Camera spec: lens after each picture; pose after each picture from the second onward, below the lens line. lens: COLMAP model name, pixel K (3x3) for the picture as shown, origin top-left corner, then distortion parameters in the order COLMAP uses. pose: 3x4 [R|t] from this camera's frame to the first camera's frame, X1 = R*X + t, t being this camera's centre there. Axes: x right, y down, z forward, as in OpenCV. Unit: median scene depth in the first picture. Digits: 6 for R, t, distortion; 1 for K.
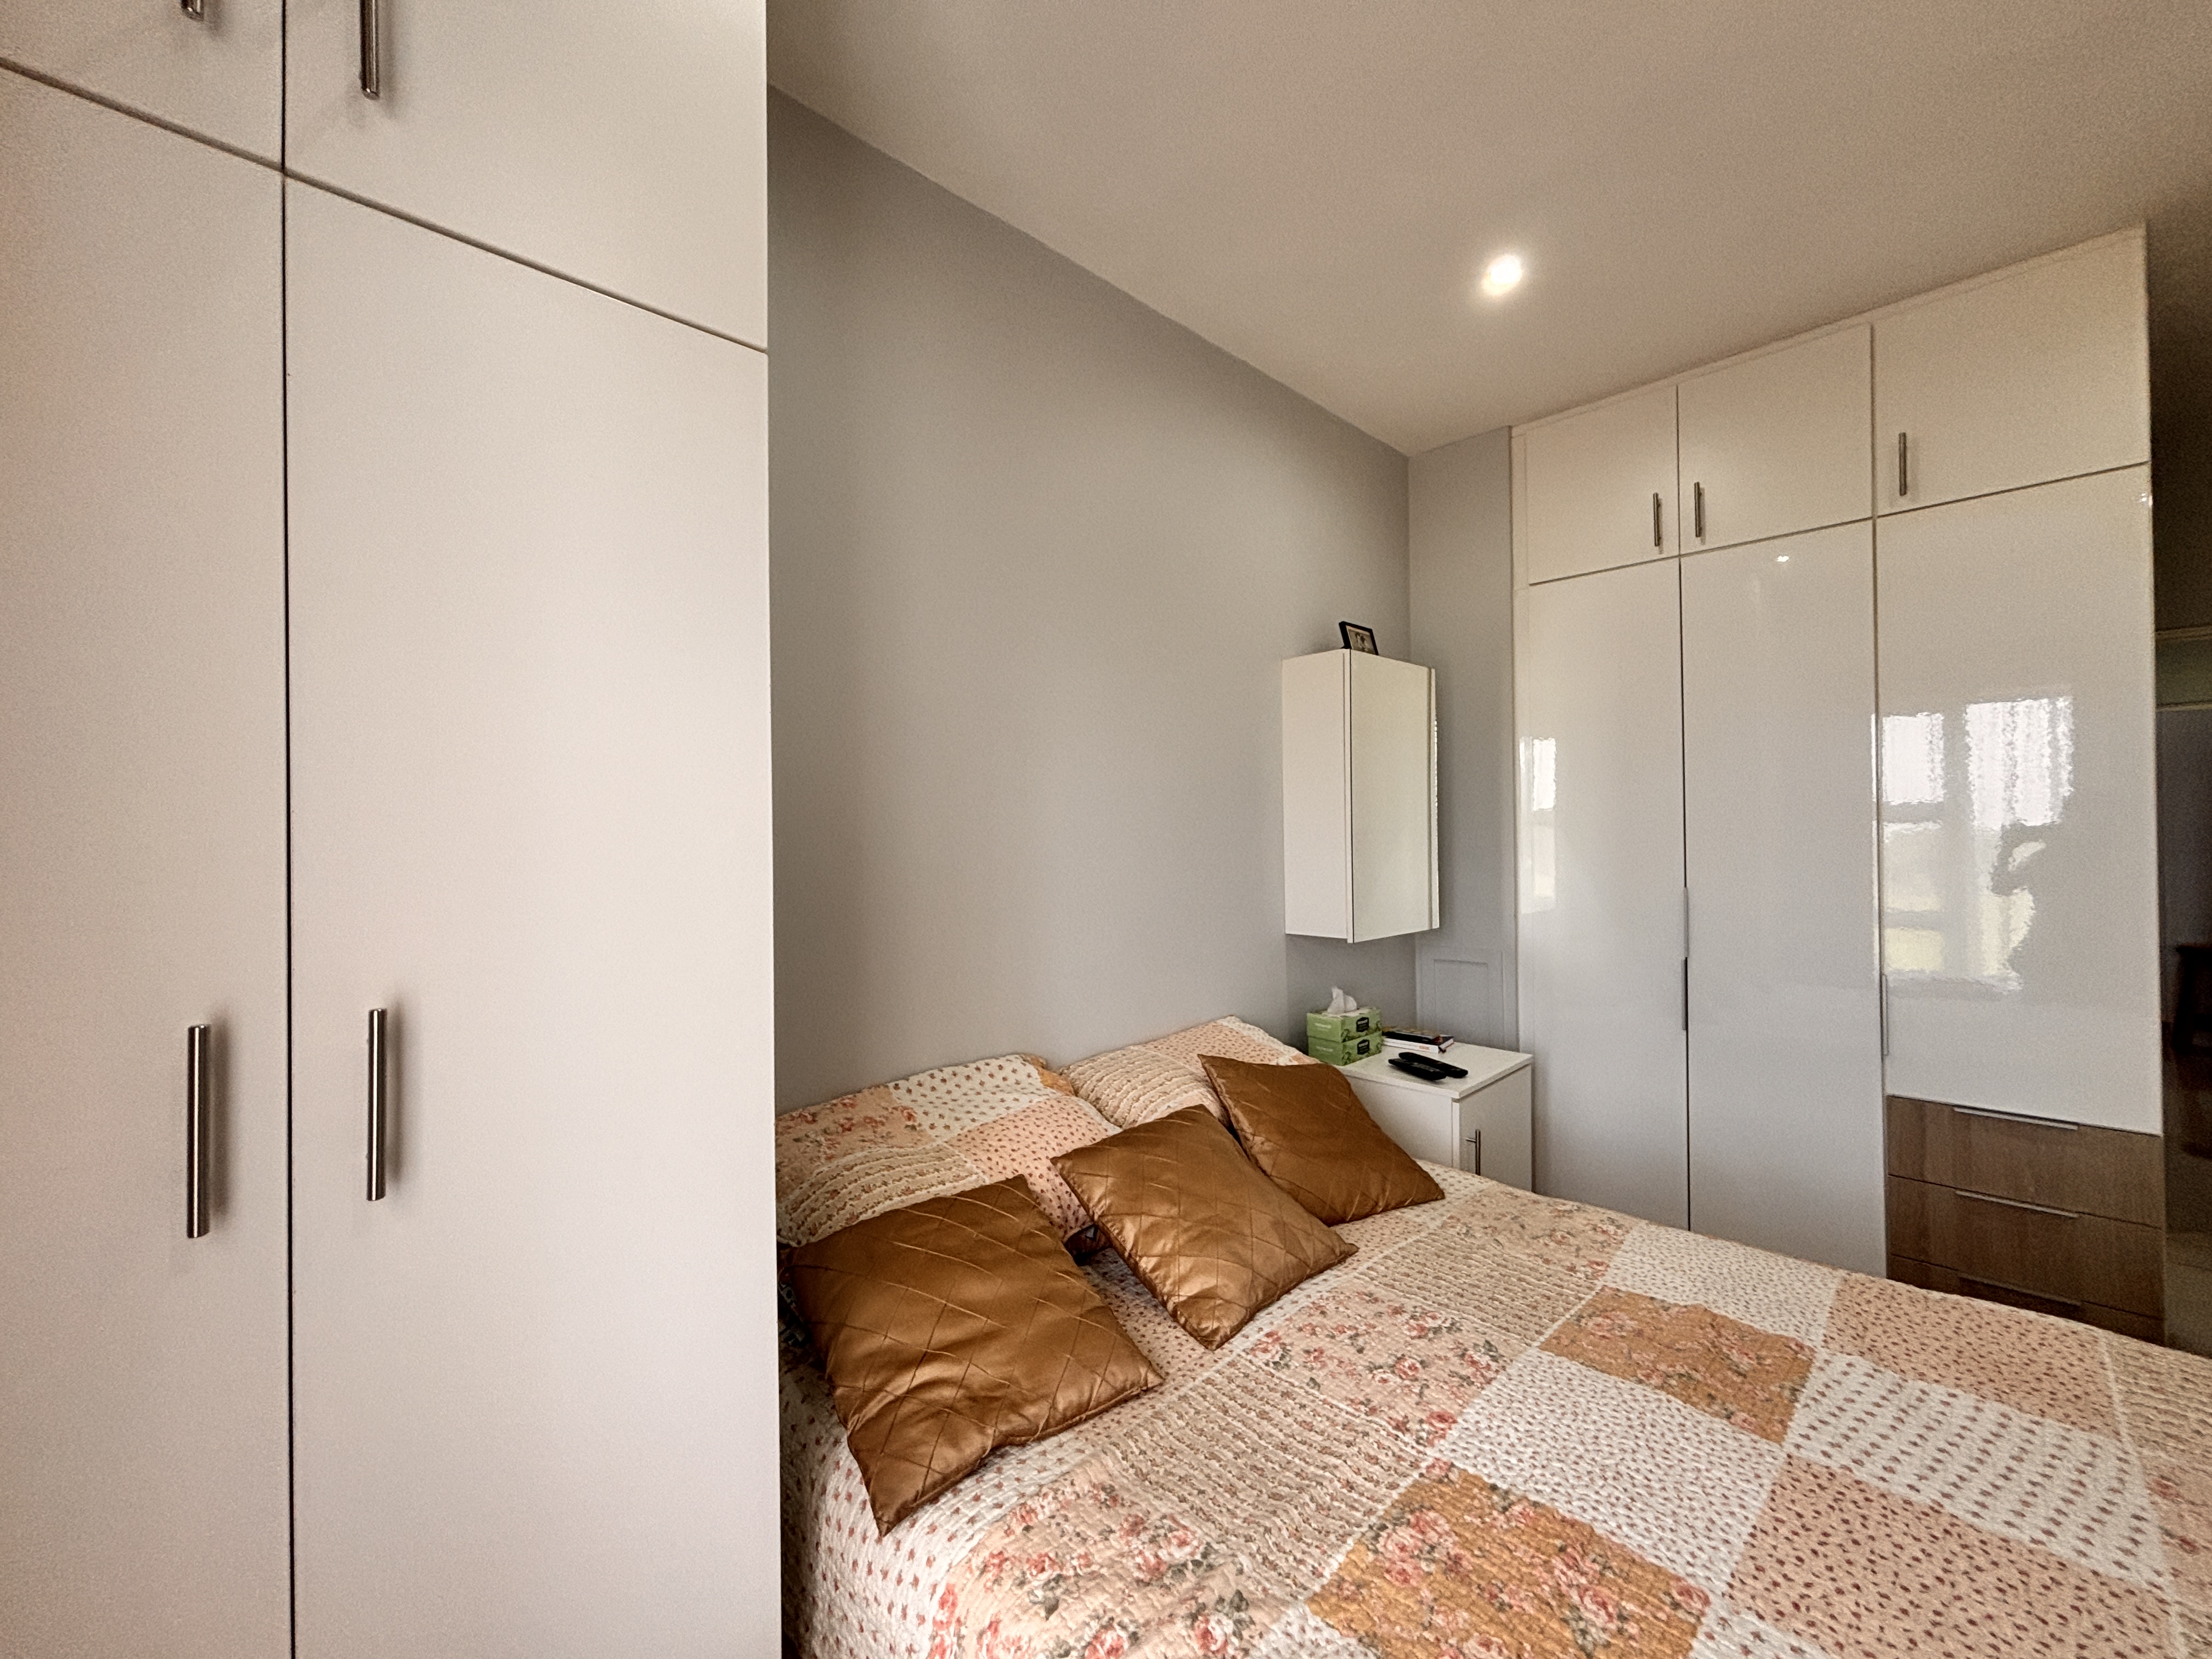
lens RADIAL K [[889.3, 0, 1106.0], [0, 889.3, 829.5], [0, 0, 1]] dist [0.000527, -0.000373]
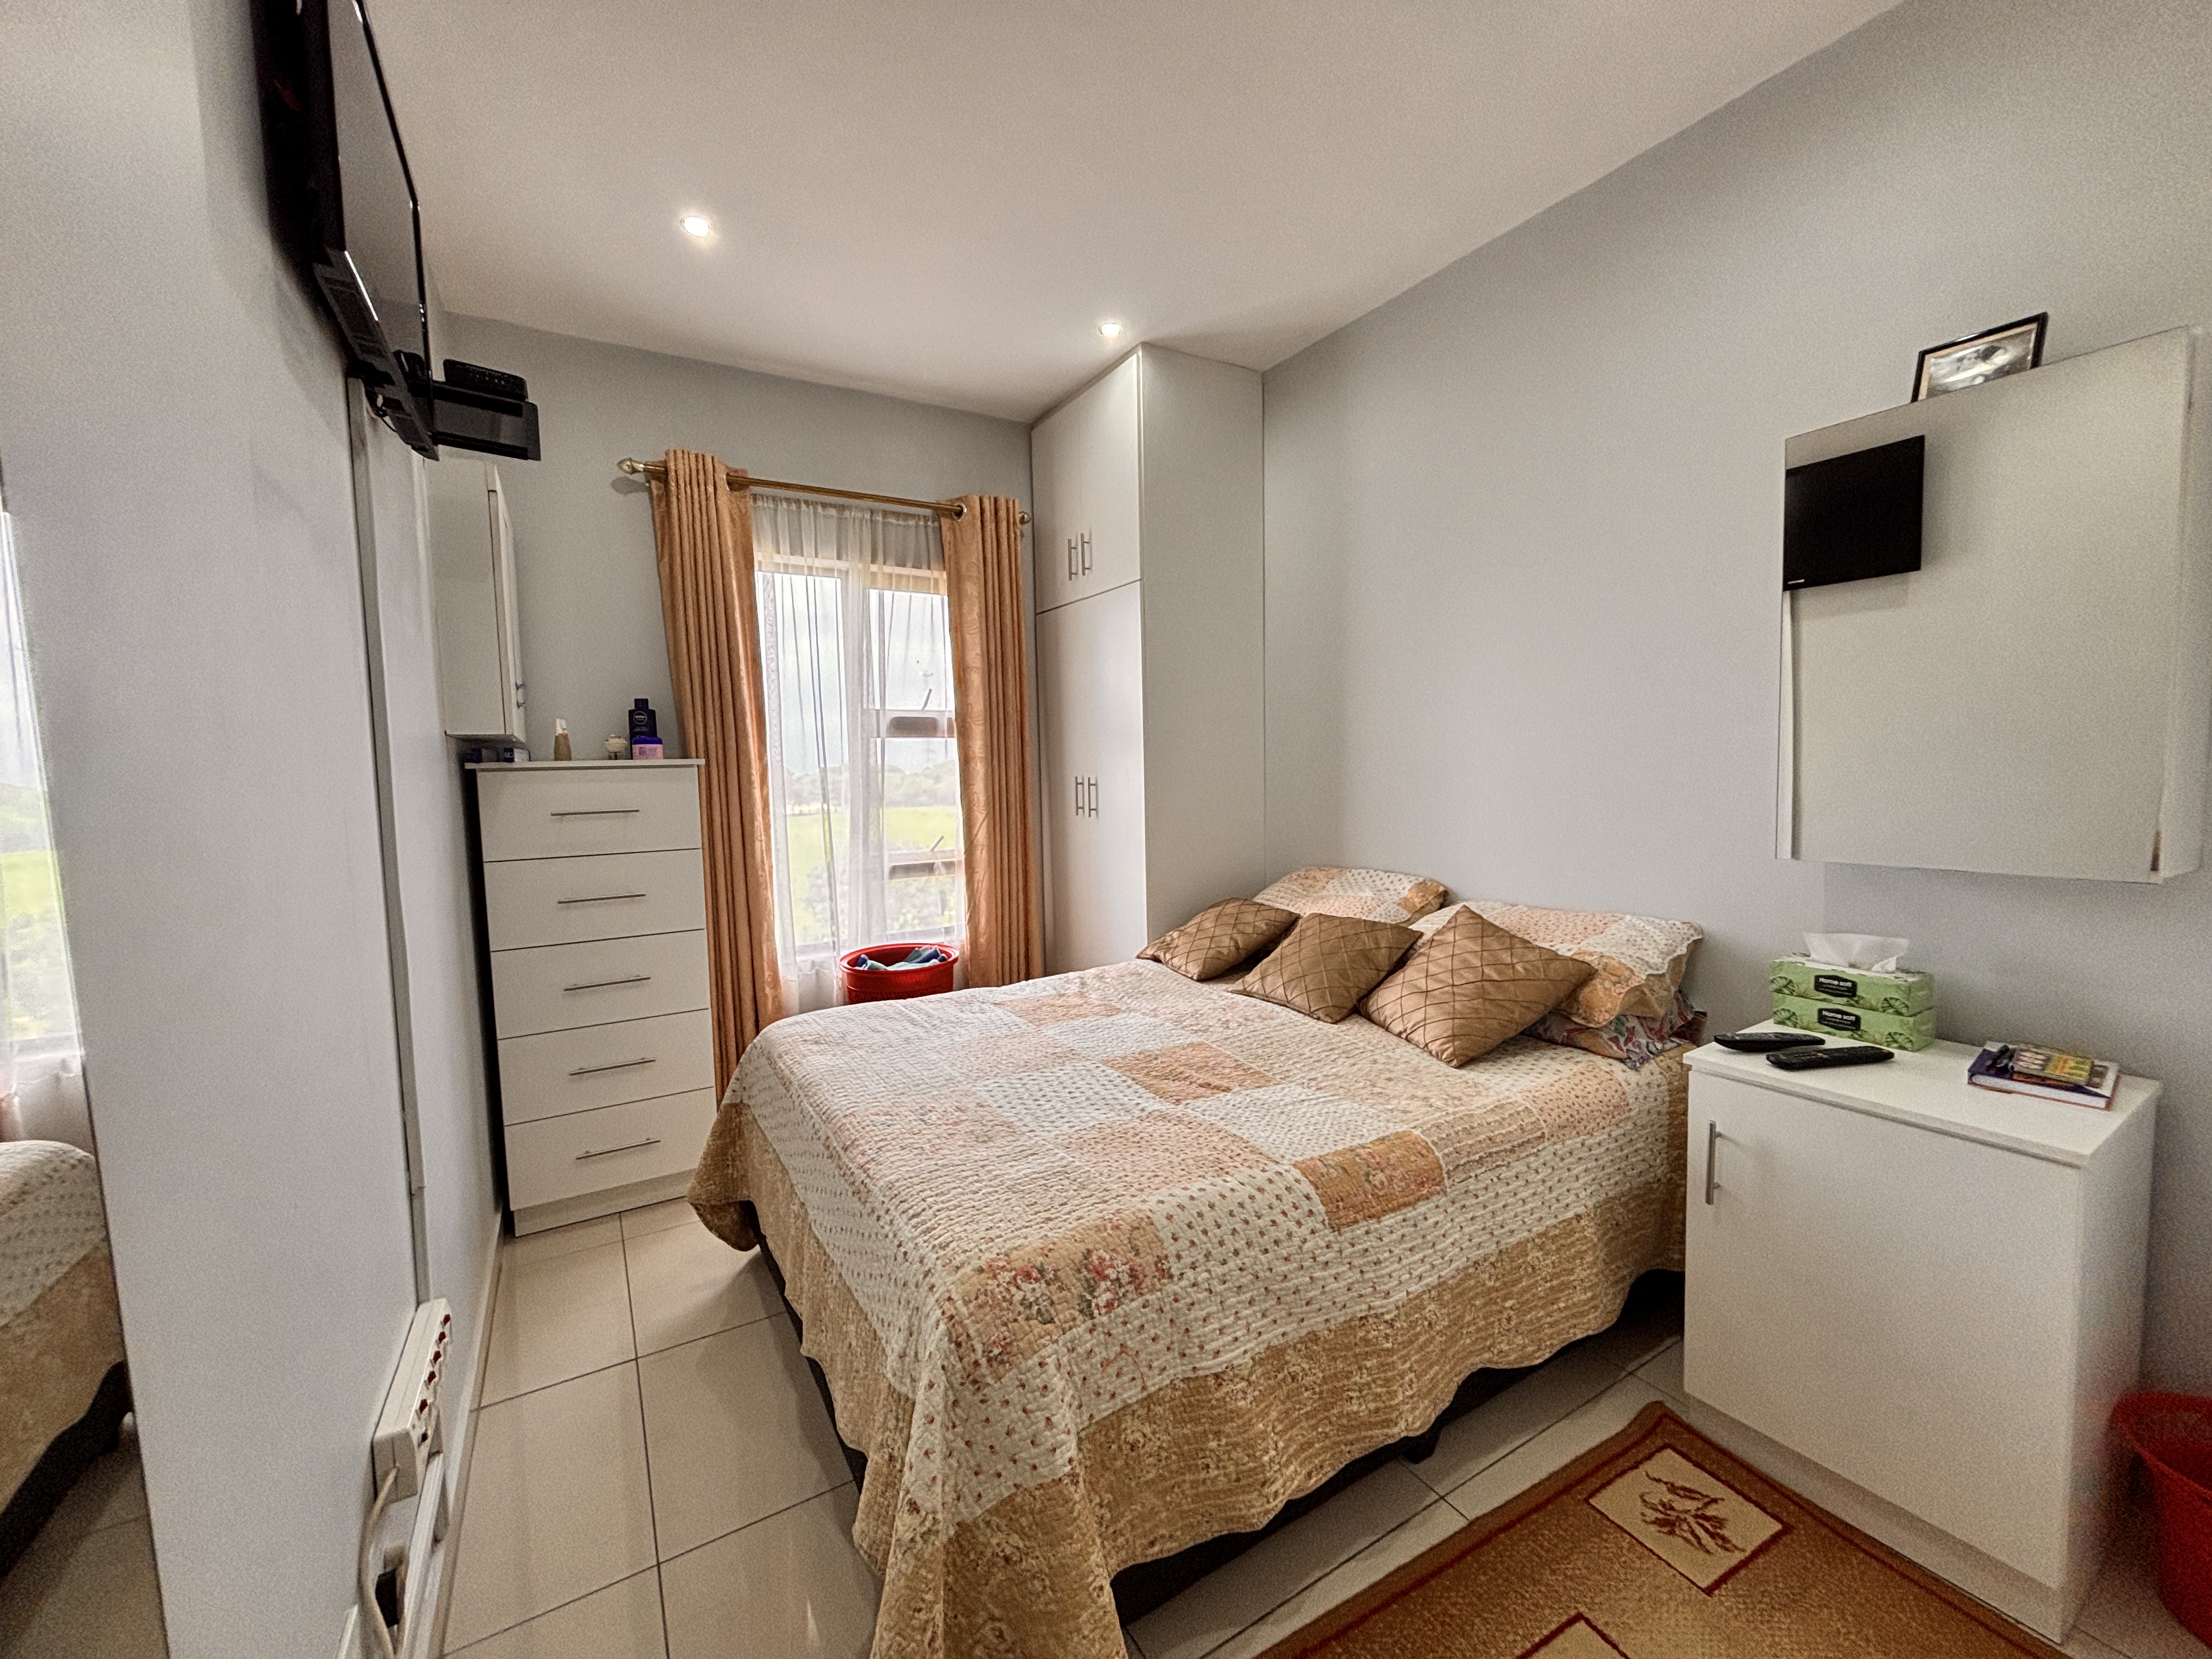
lens RADIAL K [[889.3, 0, 1106.0], [0, 889.3, 829.5], [0, 0, 1]] dist [0.000527, -0.000373]
pose [[-0.238575, 0.083696, -0.967511, 1.952383], [0.033284, 0.996399, 0.077988, 0.054302], [0.970553, -0.013597, -0.240502, 1.147306]]
